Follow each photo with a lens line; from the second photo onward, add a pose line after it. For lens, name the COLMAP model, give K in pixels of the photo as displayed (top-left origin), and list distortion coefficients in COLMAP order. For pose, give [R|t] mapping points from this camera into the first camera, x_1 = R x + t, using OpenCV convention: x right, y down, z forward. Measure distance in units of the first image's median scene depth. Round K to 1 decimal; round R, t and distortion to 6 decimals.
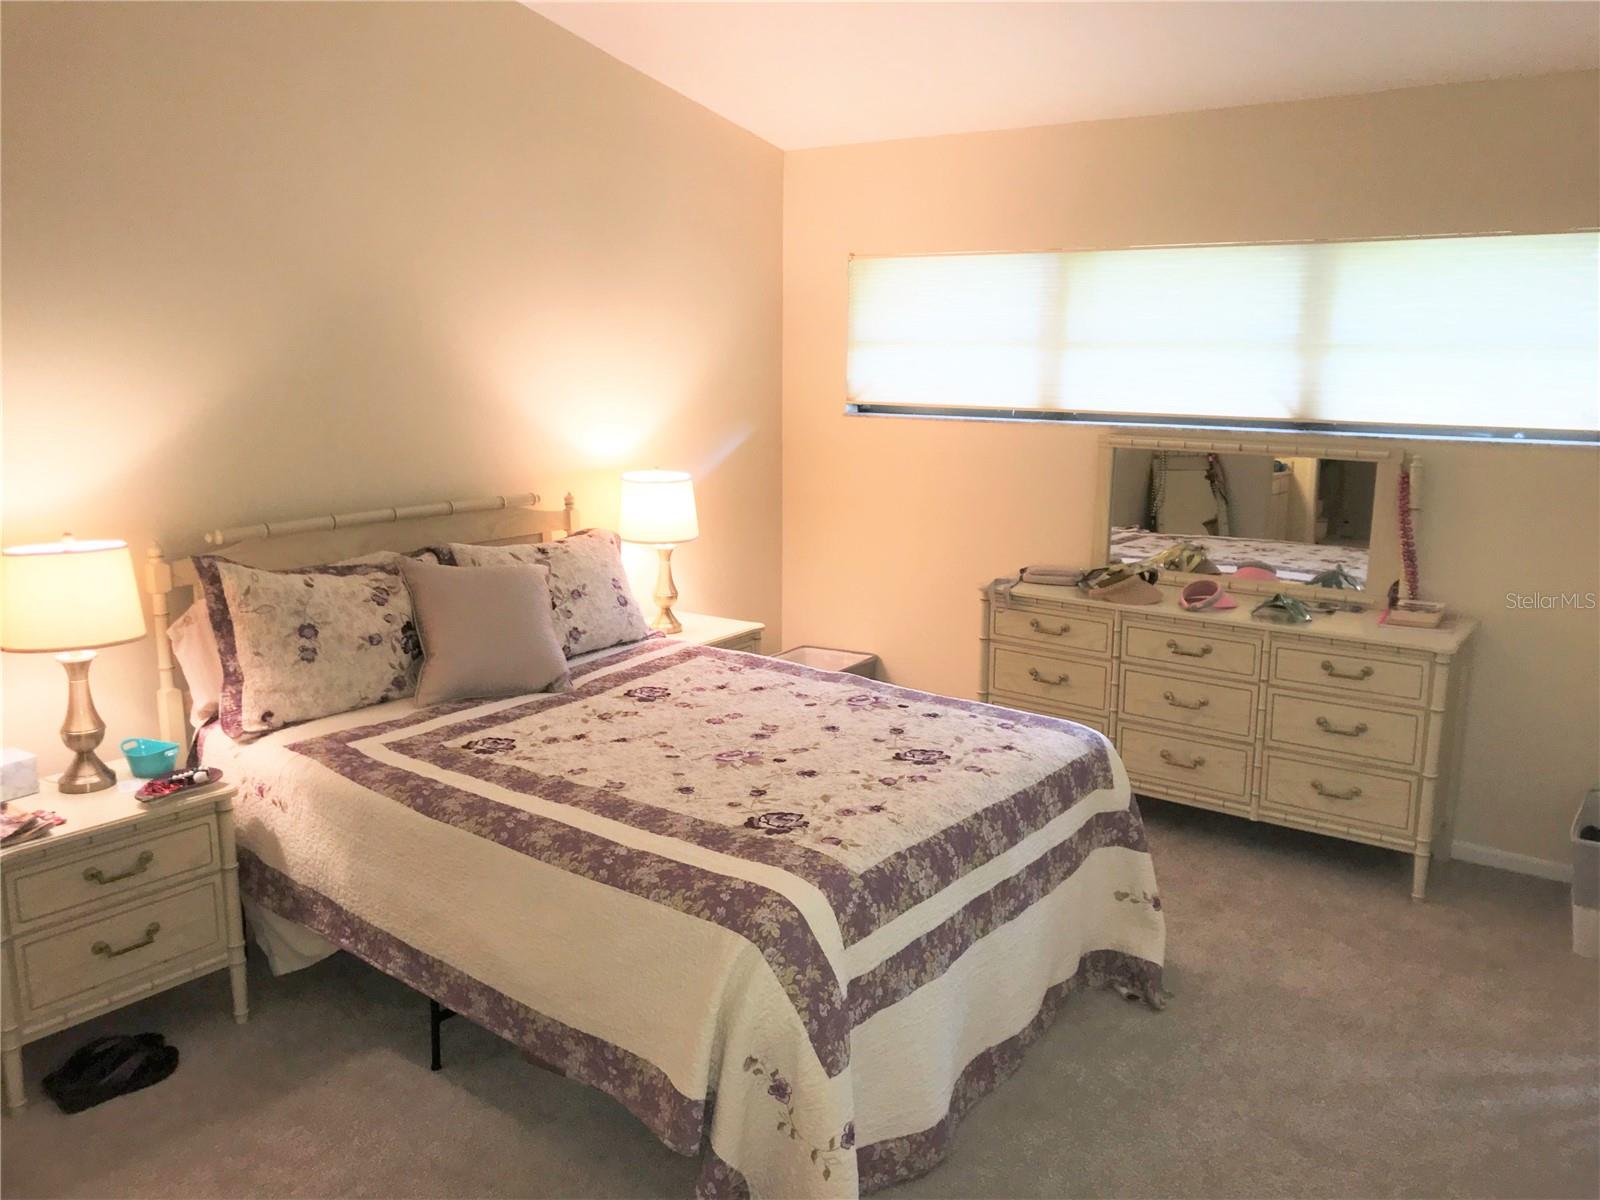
lens RADIAL K [[1308.1, 0, 769.1], [0, 1308.1, 600.7], [0, 0, 1]] dist [0.272507, -0.000096]
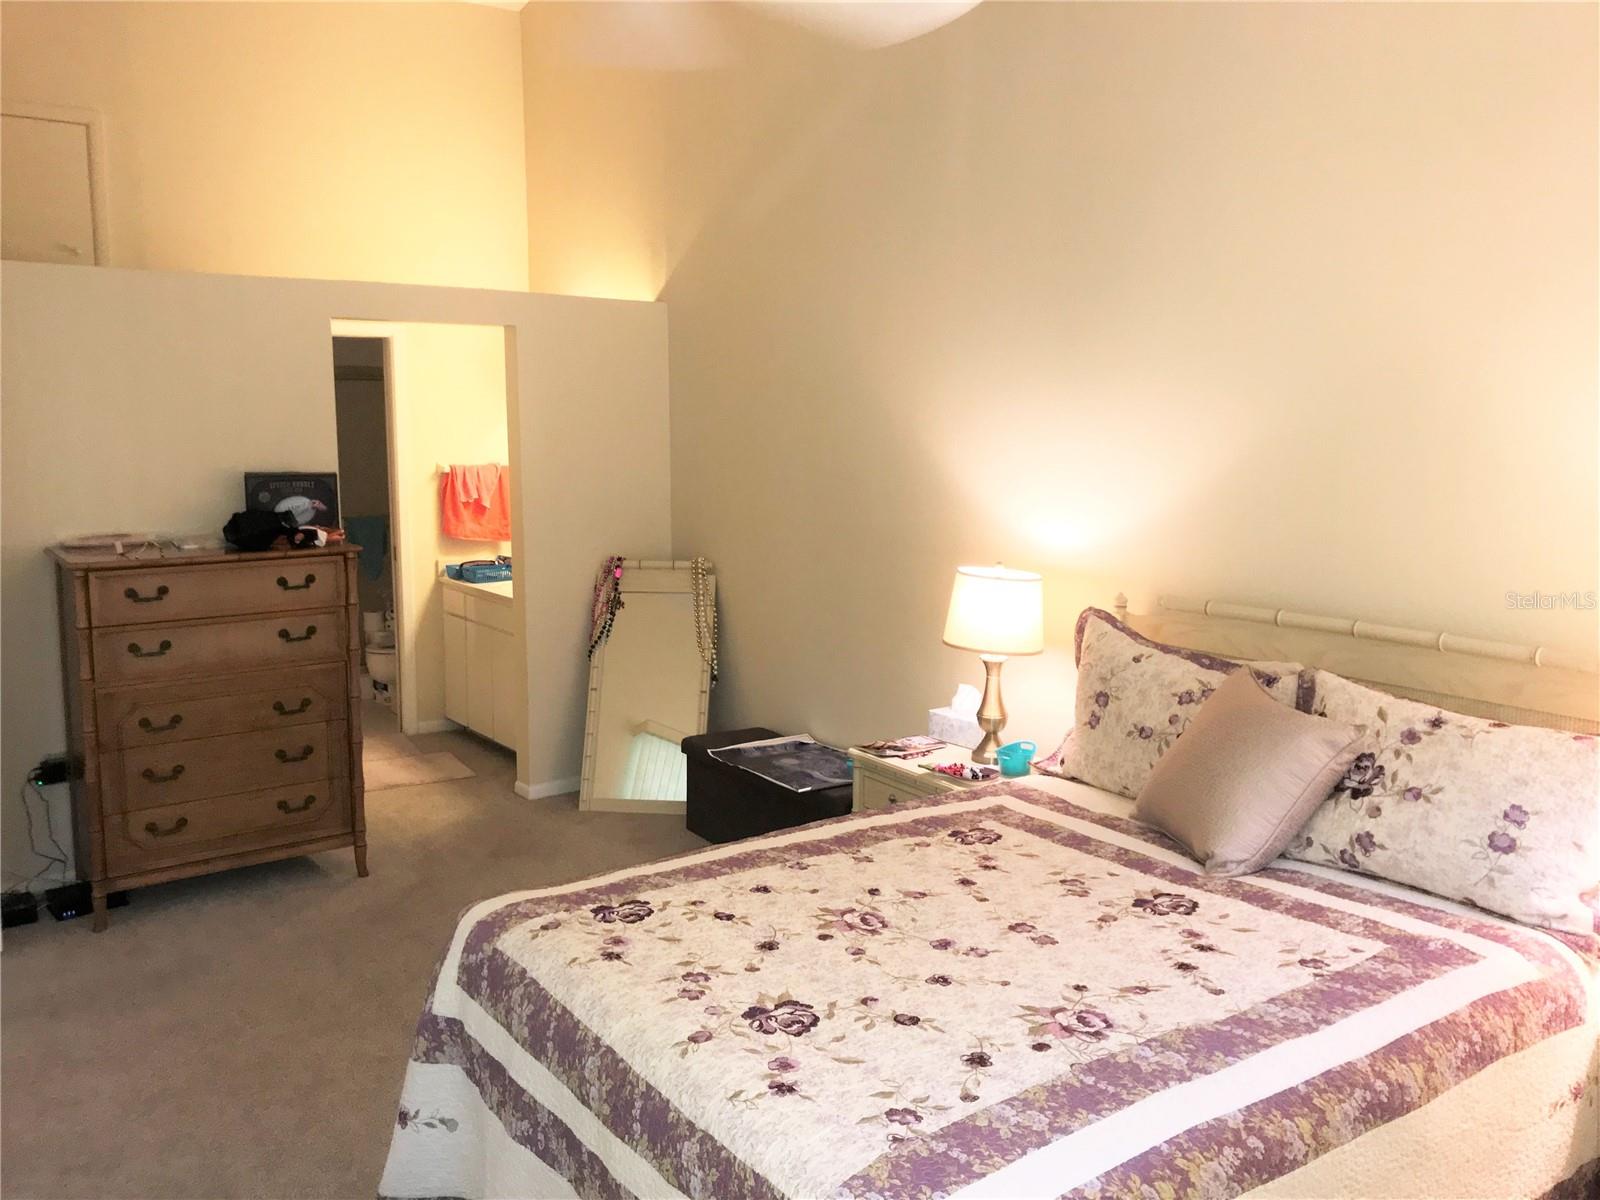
lens RADIAL K [[1303.7, 0, 788.7], [0, 1303.7, 598.0], [0, 0, 1]] dist [0.018298, -0.000889]
pose [[-0.287716, 0.126776, -0.949288, 0.672671], [-0.193011, 0.963187, 0.187131, -0.196974], [0.938065, 0.237064, -0.252655, 1.056295]]
